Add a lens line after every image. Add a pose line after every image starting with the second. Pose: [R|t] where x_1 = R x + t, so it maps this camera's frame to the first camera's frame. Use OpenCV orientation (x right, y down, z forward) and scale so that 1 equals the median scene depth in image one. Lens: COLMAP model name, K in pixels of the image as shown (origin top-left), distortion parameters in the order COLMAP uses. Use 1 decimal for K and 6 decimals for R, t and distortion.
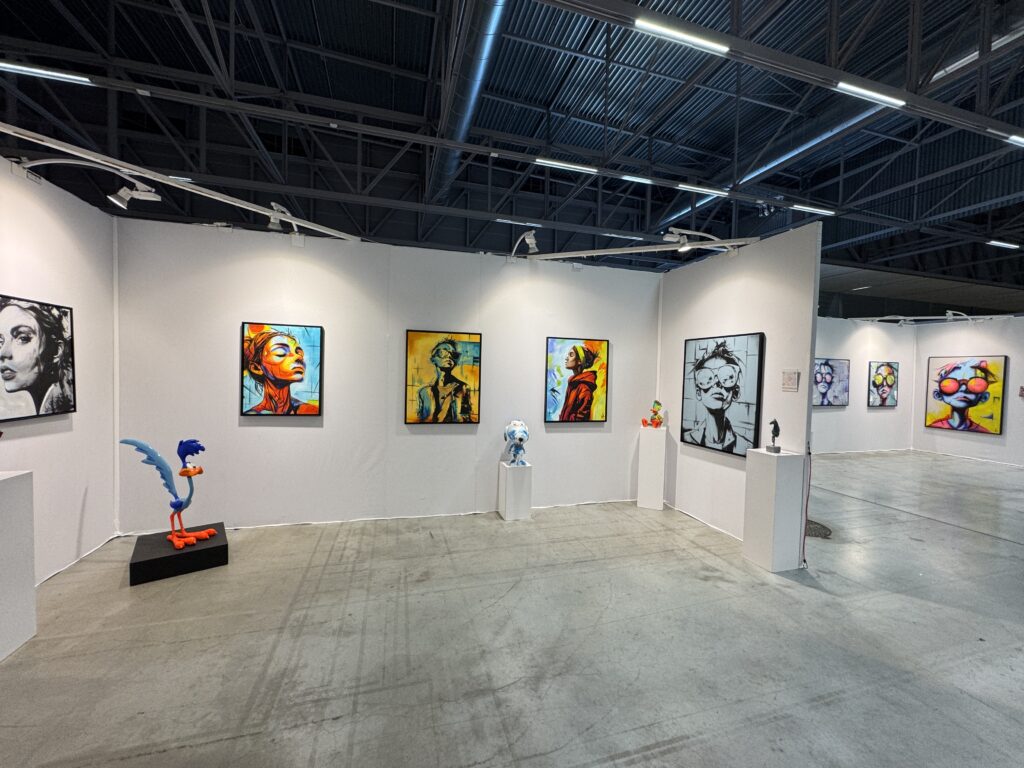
lens RADIAL K [[404.7, 0, 523.7], [0, 404.7, 385.0], [0, 0, 1]] dist [-0.007089, 0.000849]
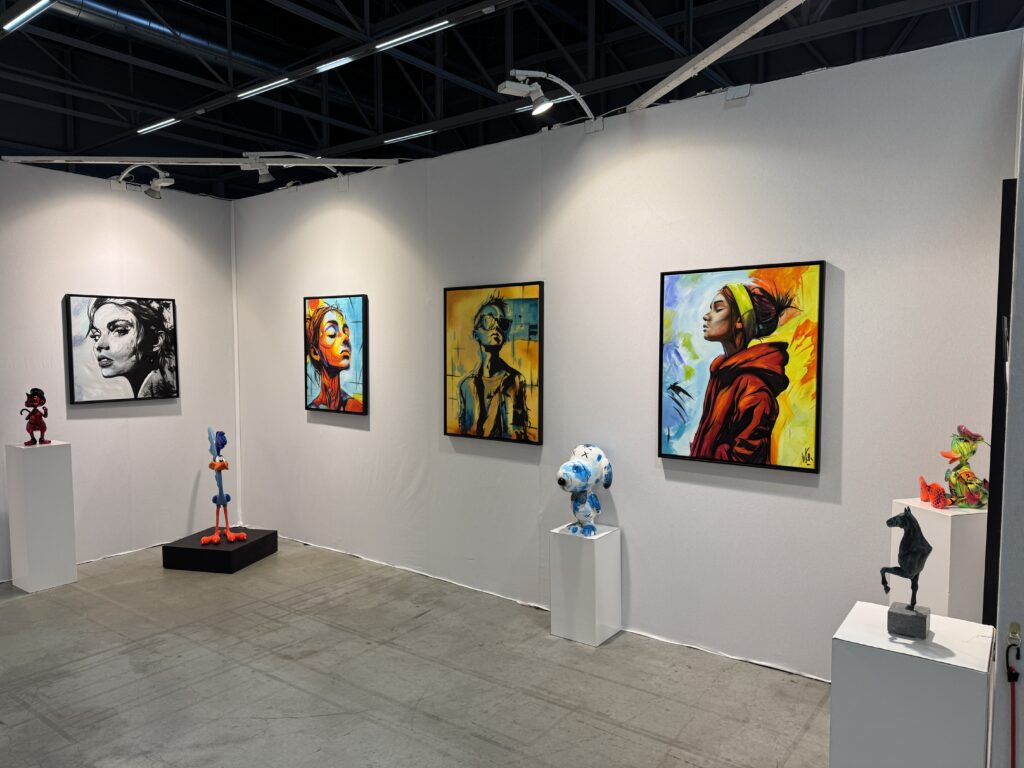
lens RADIAL K [[756.3, 0, 584.6], [0, 756.3, 390.3], [0, 0, 1]] dist [0.068262, -0.064037]
pose [[0.585418, 0.021990, -0.810434, 0.876268], [-0.008252, 0.999742, 0.021166, -0.002340], [0.810690, -0.005703, 0.585448, 0.517392]]
